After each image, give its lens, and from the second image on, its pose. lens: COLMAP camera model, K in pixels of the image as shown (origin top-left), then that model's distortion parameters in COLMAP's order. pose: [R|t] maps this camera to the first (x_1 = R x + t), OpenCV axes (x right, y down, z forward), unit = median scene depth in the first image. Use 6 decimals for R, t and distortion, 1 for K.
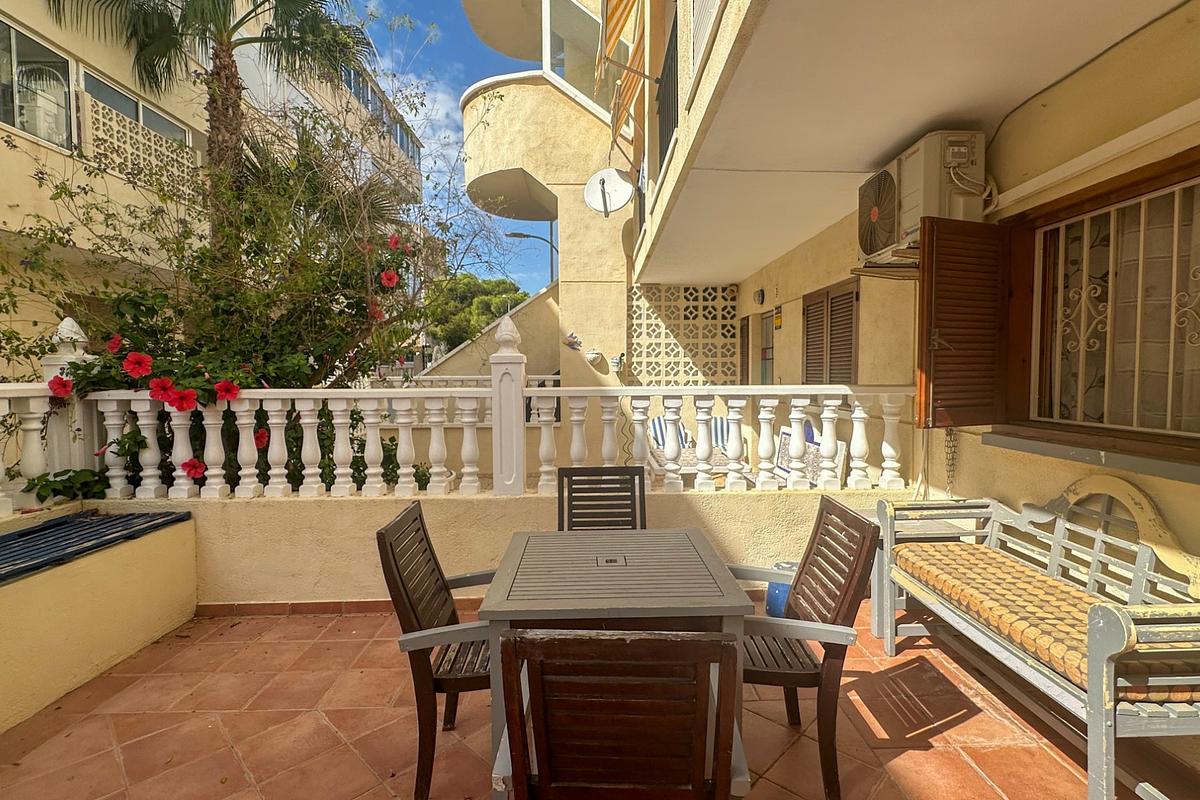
lens RADIAL K [[565.2, 0, 600.2], [0, 565.2, 397.0], [0, 0, 1]] dist [-0.000526, 0.000616]
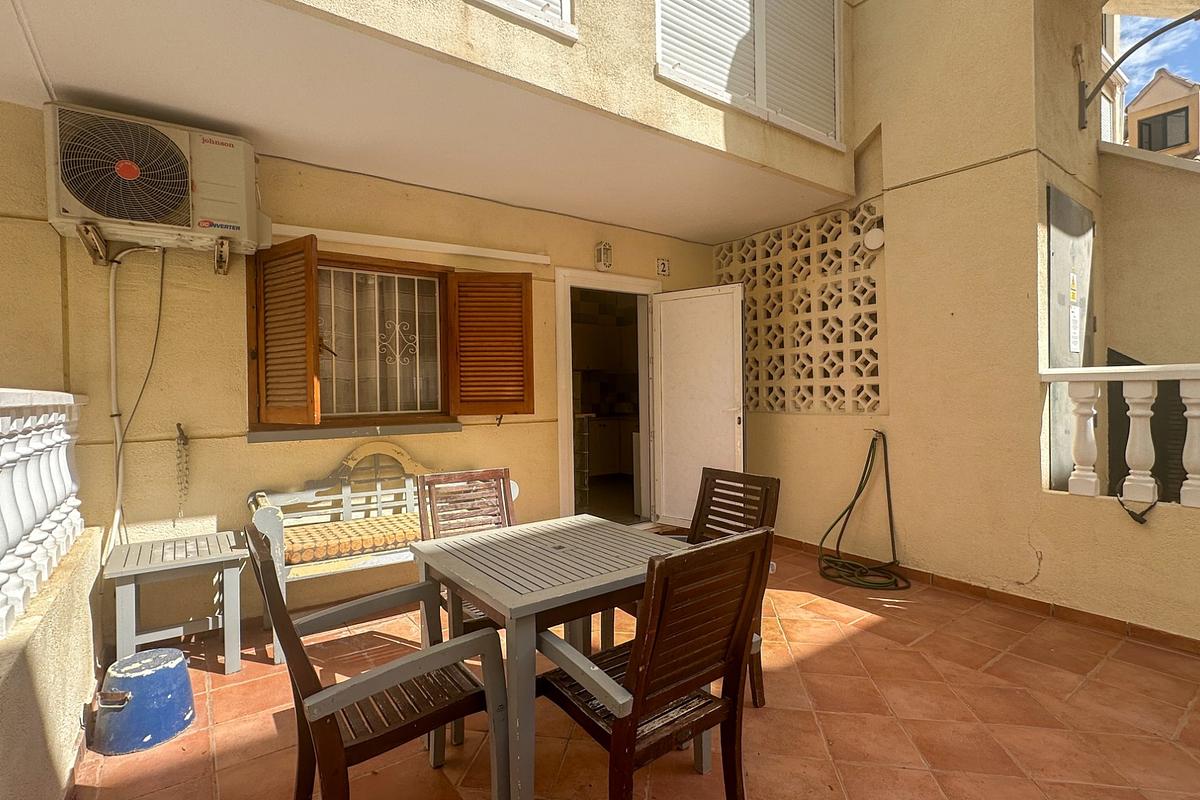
lens RADIAL K [[565.2, 0, 600.2], [0, 565.2, 397.0], [0, 0, 1]] dist [-0.000526, 0.000616]
pose [[-0.584674, 0.013663, 0.811154, -0.806392], [0.057910, 0.998011, 0.024930, 0.009991], [-0.809199, 0.061549, -0.584302, 1.475682]]
